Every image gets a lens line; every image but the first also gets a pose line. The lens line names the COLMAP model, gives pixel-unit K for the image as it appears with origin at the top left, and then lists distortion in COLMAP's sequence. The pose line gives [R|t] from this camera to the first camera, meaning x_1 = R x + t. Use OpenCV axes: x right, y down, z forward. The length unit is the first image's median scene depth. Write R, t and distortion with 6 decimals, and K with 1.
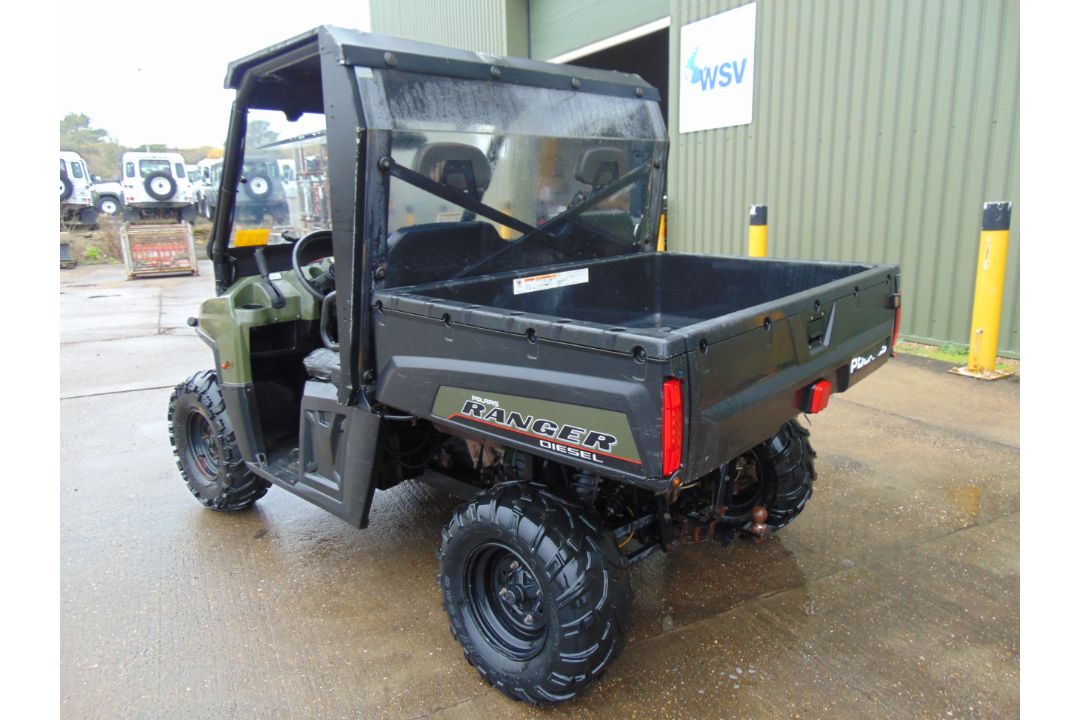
lens RADIAL K [[704.4, 0, 543.9], [0, 704.4, 349.4], [0, 0, 1]] dist [-0.003950, 0.040970]
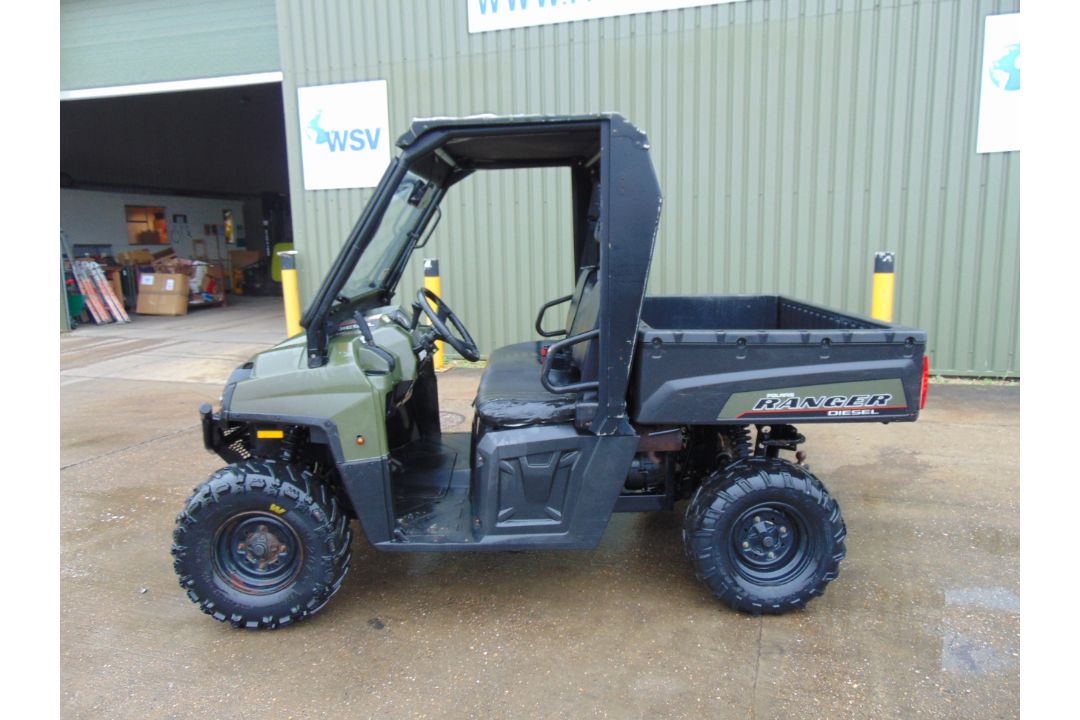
lens RADIAL K [[704.4, 0, 543.9], [0, 704.4, 349.4], [0, 0, 1]] dist [-0.003950, 0.040970]
pose [[0.720768, -0.098965, 0.686075, -0.972691], [0.149840, 0.988599, -0.014814, -0.047798], [-0.676788, 0.113478, 0.727380, 0.196498]]
